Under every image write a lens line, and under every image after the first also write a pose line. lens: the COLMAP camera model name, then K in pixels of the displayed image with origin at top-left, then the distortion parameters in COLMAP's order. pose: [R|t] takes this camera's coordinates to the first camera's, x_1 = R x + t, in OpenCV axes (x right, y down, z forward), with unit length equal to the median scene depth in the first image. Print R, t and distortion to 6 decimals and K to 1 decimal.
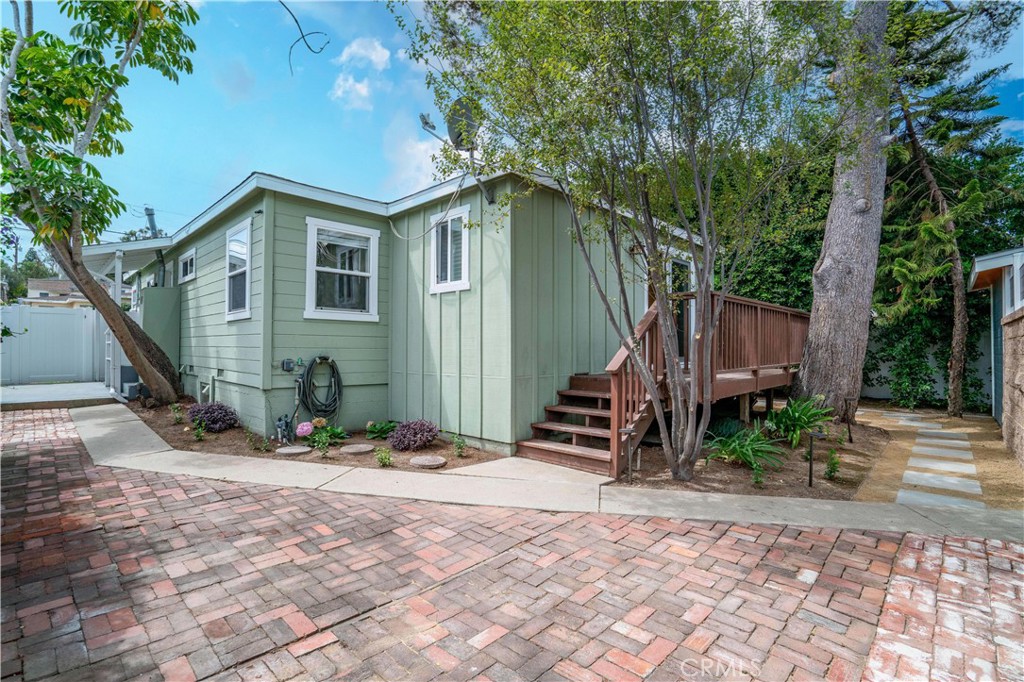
lens RADIAL K [[492.8, 0, 512.0], [0, 492.8, 341.0], [0, 0, 1]] dist [-0.043006, 0.001011]
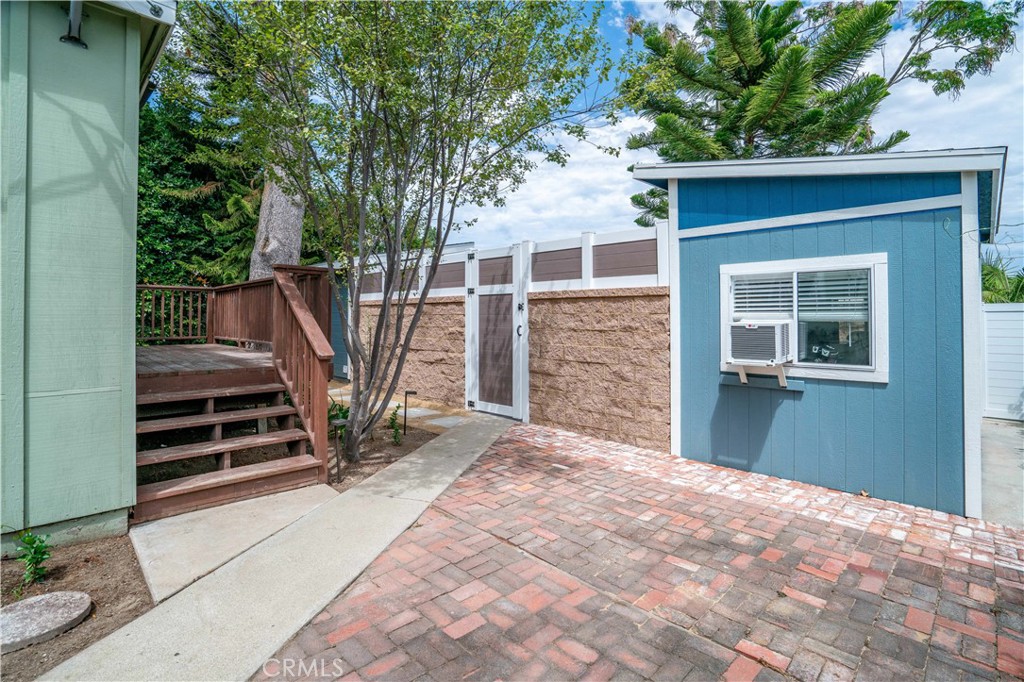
lens RADIAL K [[481.0, 0, 510.1], [0, 481.0, 315.9], [0, 0, 1]] dist [-0.051299, 0.000765]
pose [[0.024367, 0.002240, 0.999701, -0.906110], [-0.015978, 0.999871, -0.001851, -0.017041], [-0.999575, -0.015928, 0.024399, 1.007024]]
